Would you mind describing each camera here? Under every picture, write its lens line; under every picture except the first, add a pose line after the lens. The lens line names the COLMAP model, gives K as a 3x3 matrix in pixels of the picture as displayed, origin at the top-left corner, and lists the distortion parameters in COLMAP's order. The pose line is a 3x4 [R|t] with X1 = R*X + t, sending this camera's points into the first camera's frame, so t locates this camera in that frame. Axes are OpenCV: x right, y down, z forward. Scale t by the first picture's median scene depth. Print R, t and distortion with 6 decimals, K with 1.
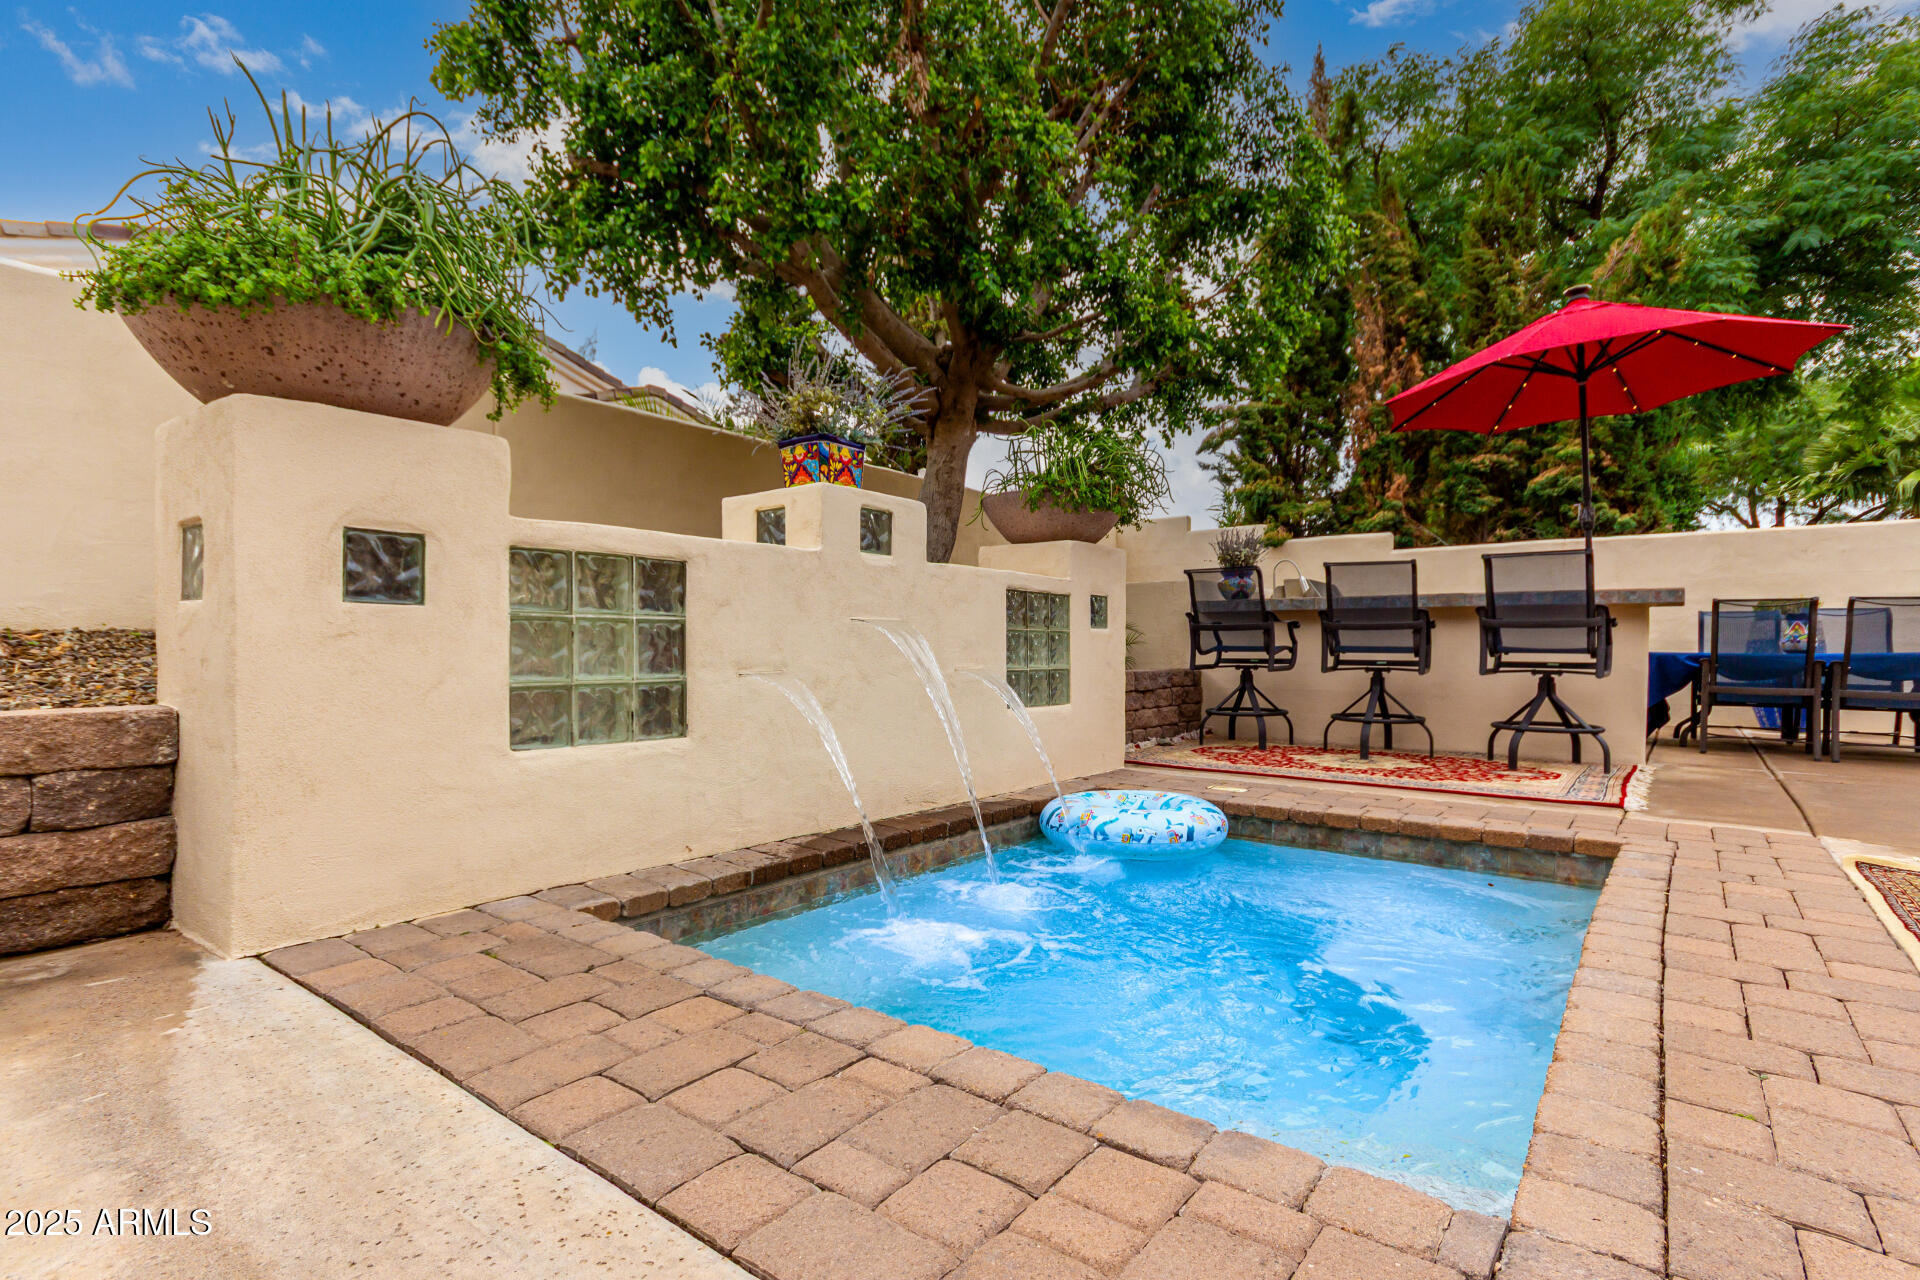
lens RADIAL K [[891.8, 0, 953.6], [0, 891.8, 637.8], [0, 0, 1]] dist [0.012642, -0.000238]
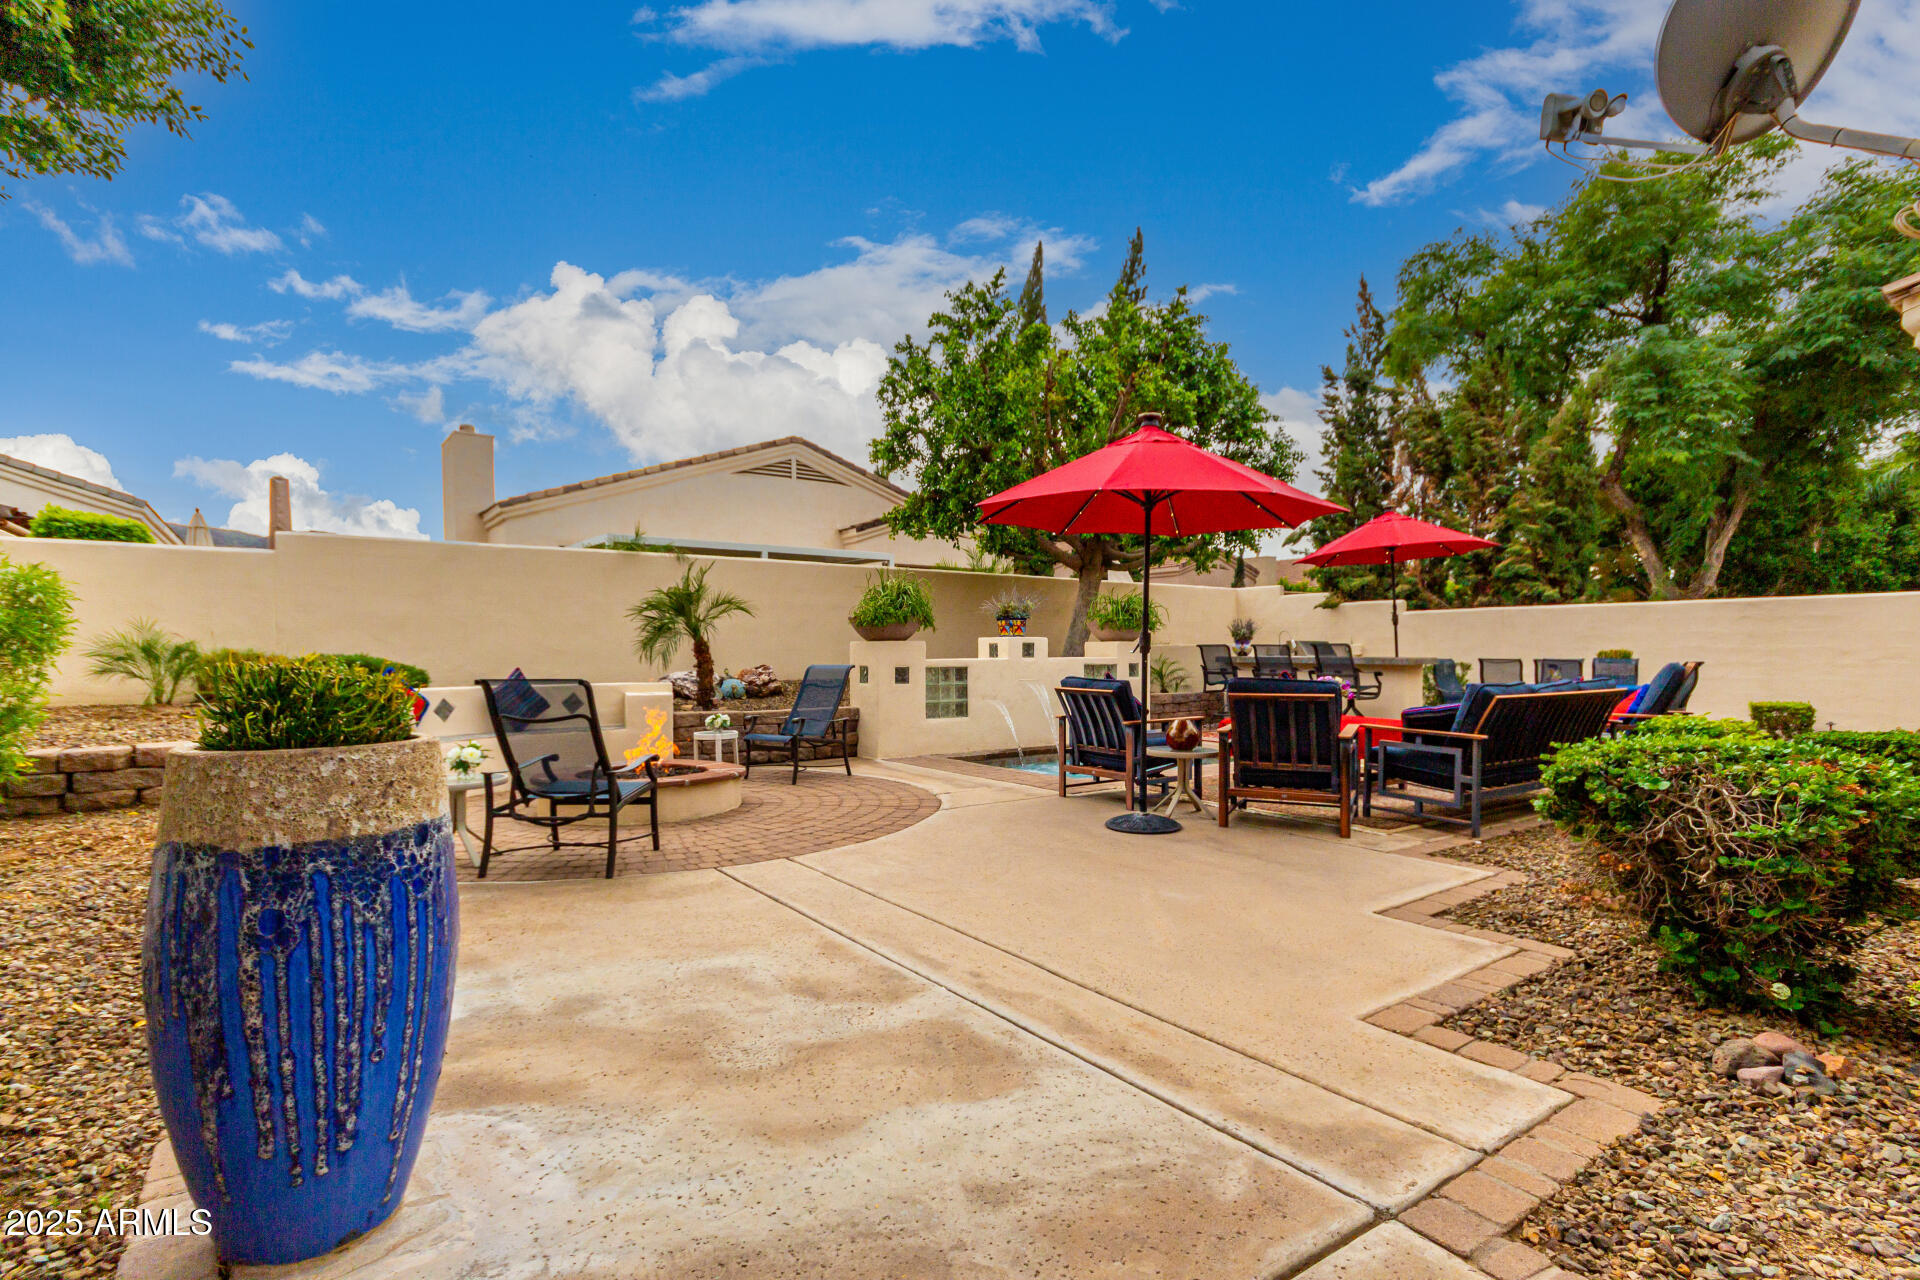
lens RADIAL K [[891.8, 0, 1000.5], [0, 891.8, 639.4], [0, 0, 1]] dist [0.012642, -0.000238]
pose [[0.971669, -0.007803, -0.236218, 0.524005], [0.007214, 0.999968, -0.003356, -0.145333], [0.236237, 0.001557, 0.971694, -1.902297]]
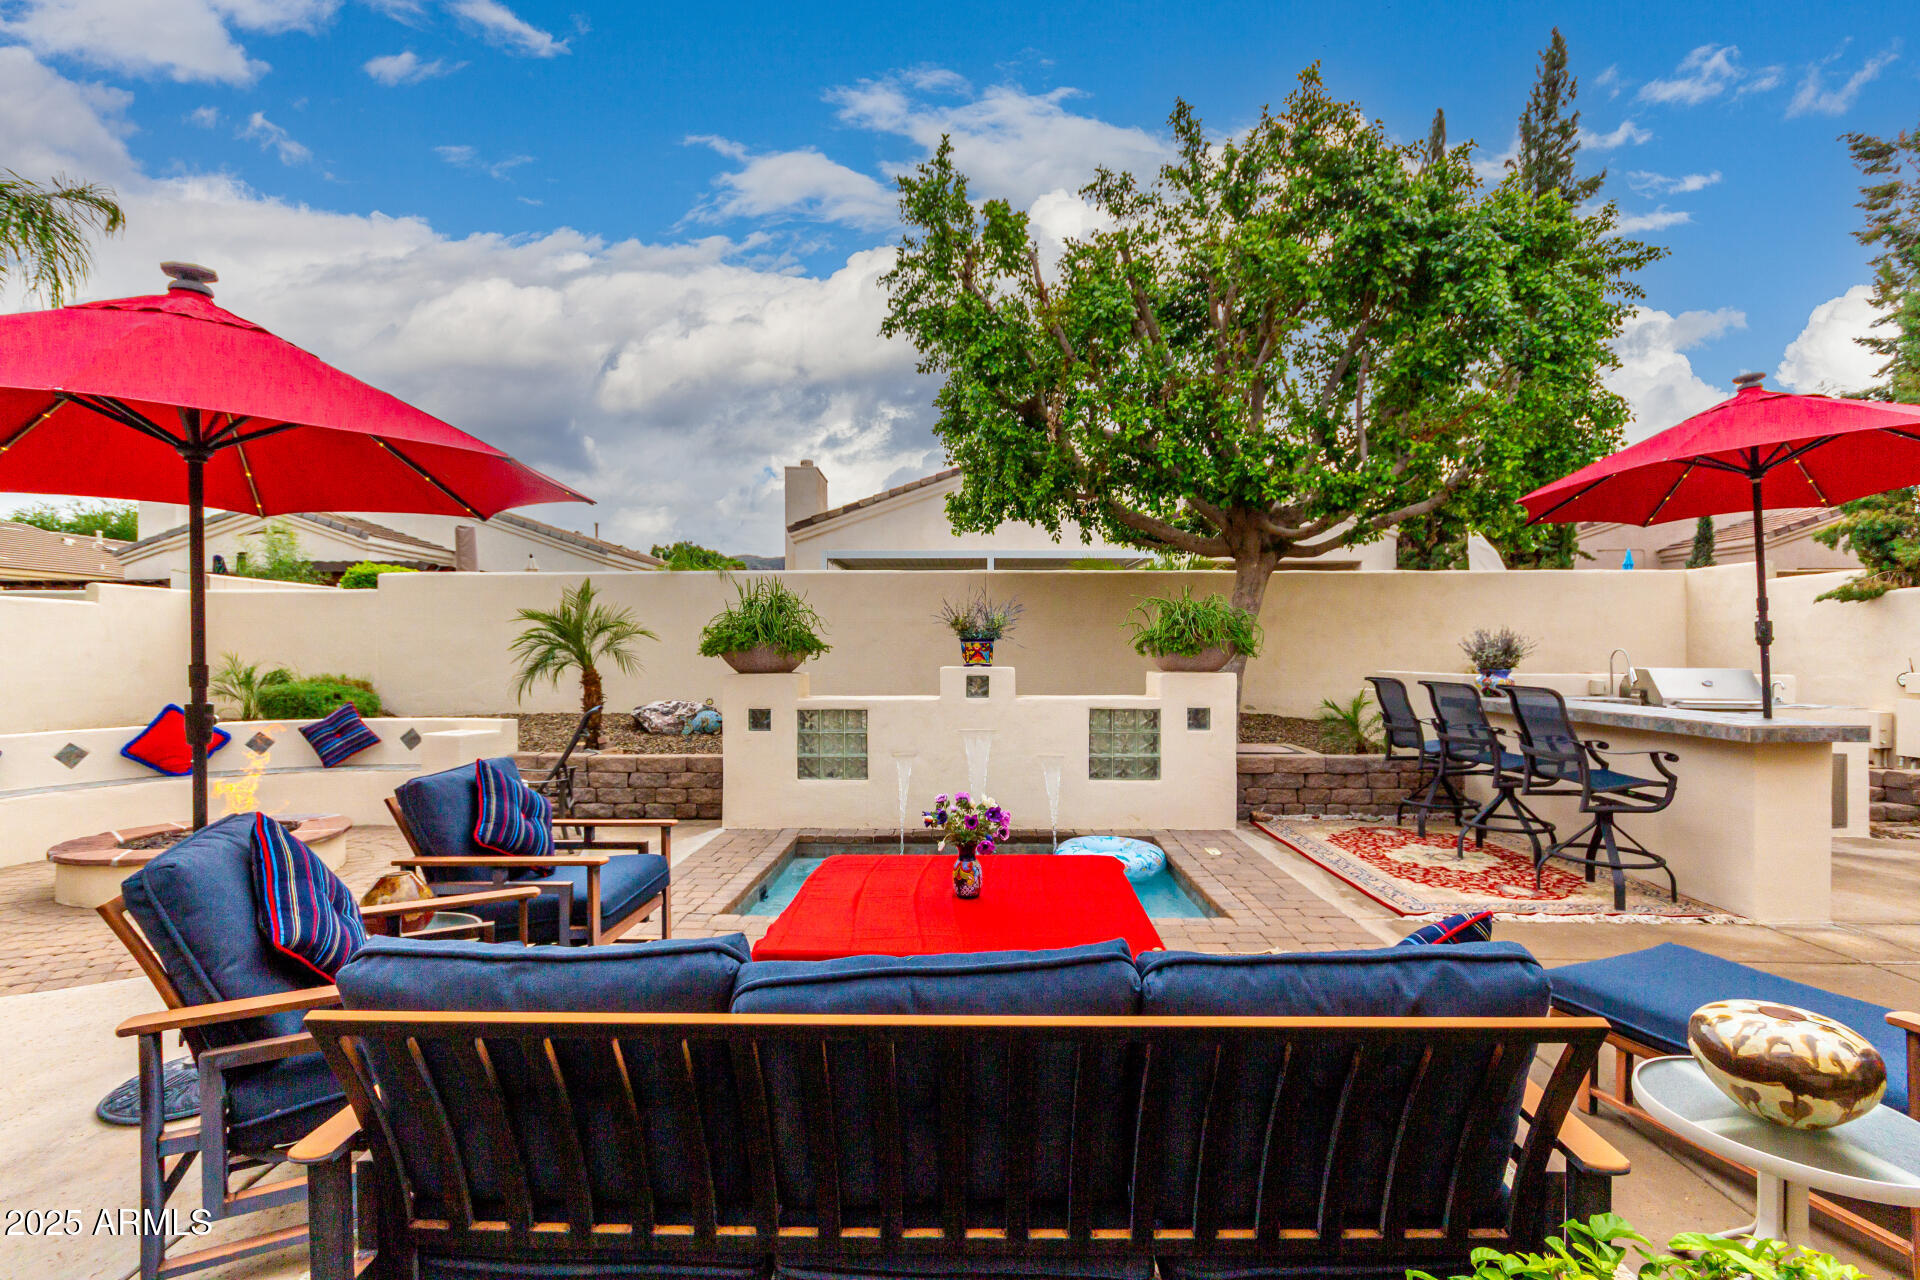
lens RADIAL K [[891.8, 0, 970.8], [0, 891.8, 644.2], [0, 0, 1]] dist [0.012642, -0.000238]
pose [[0.636358, -0.012305, -0.771296, 1.468227], [0.008590, 0.999924, -0.008865, -0.197458], [0.771346, -0.000984, 0.636415, -0.297192]]
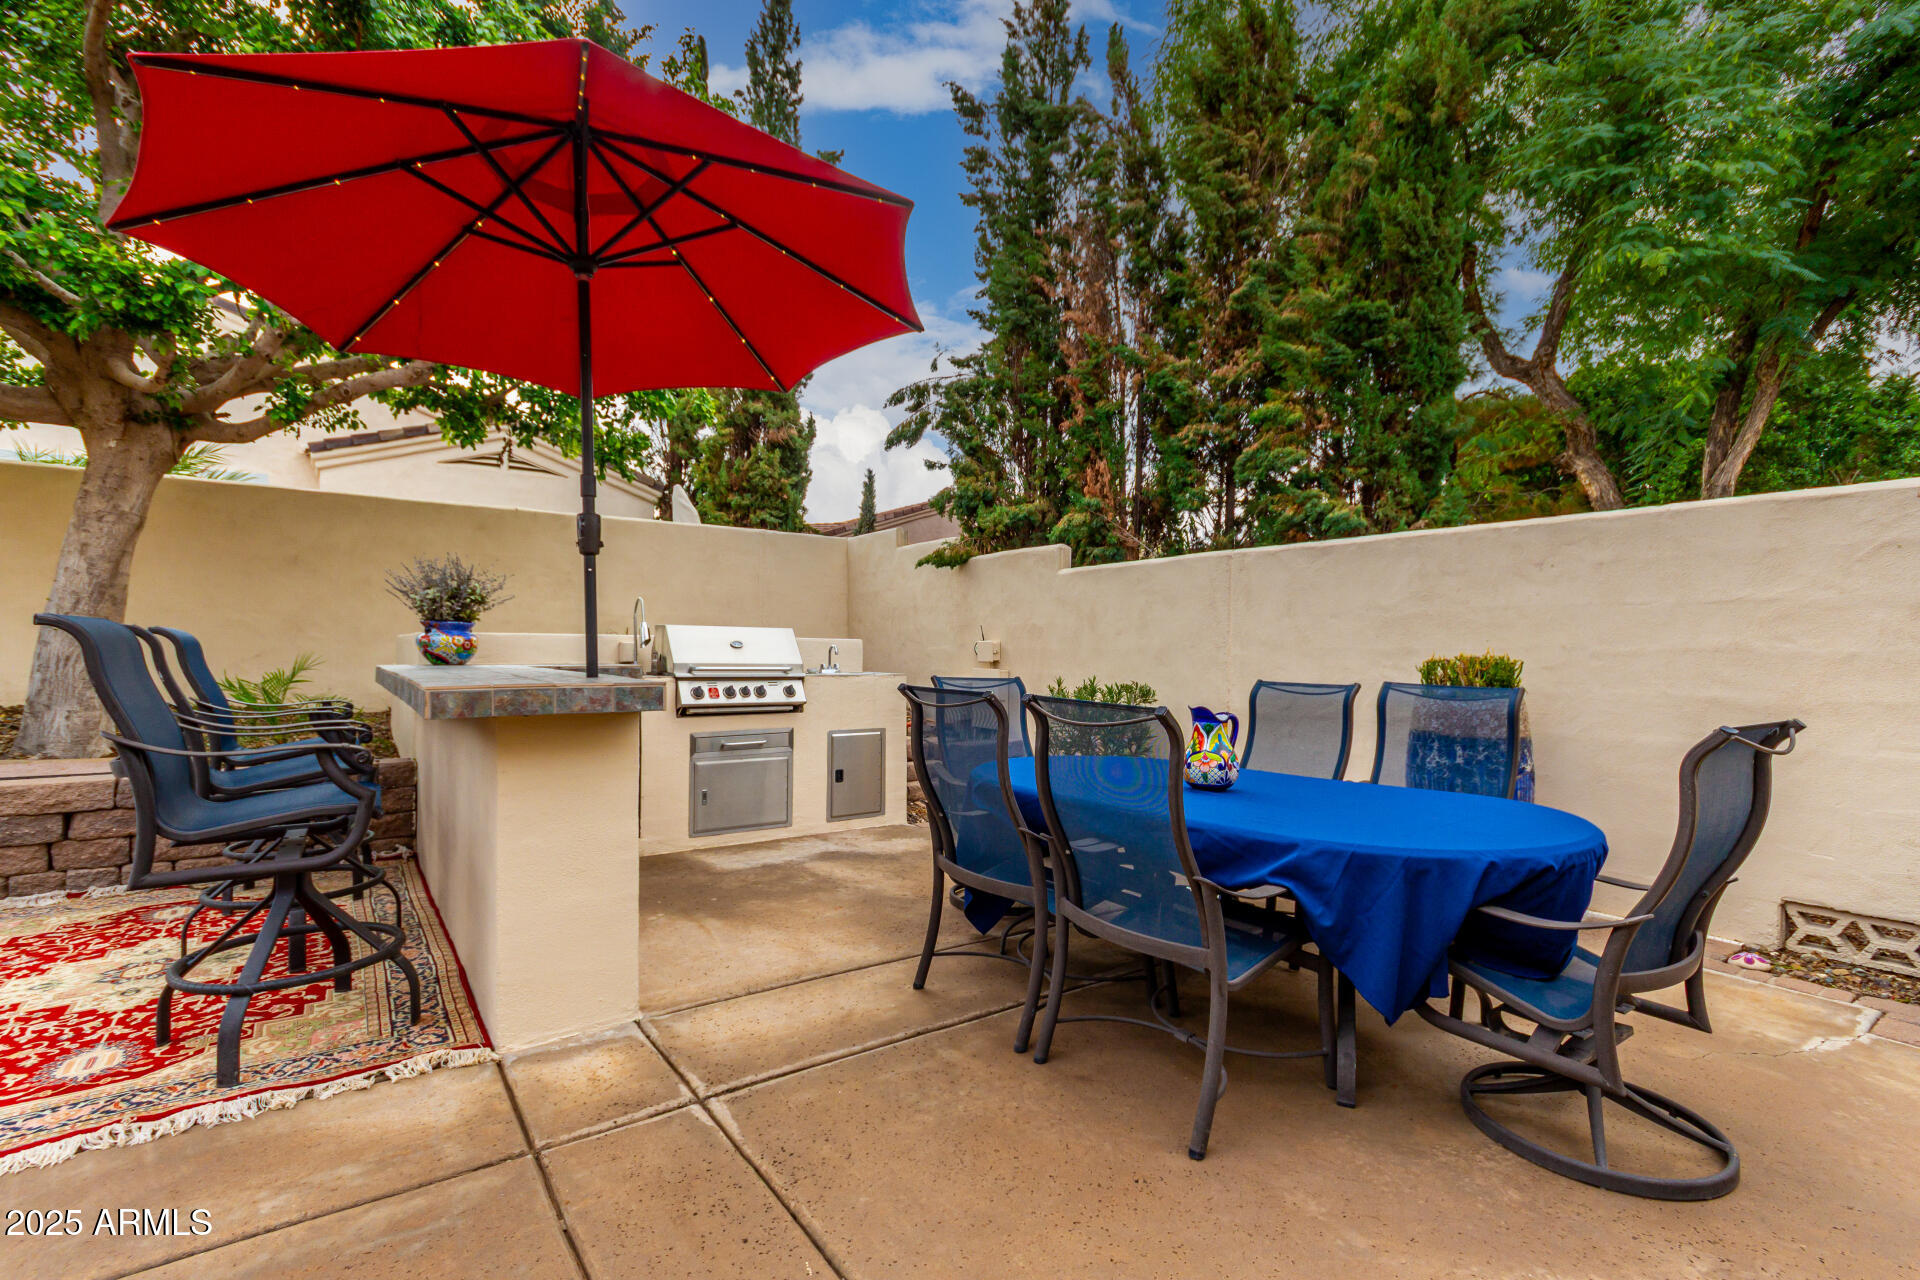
lens RADIAL K [[891.8, 0, 968.4], [0, 891.8, 648.5], [0, 0, 1]] dist [0.012642, -0.000238]
pose [[0.971355, -0.000936, -0.237631, 1.718819], [0.001694, 0.999994, 0.002985, -0.107081], [0.237627, -0.003302, 0.971351, 0.889607]]
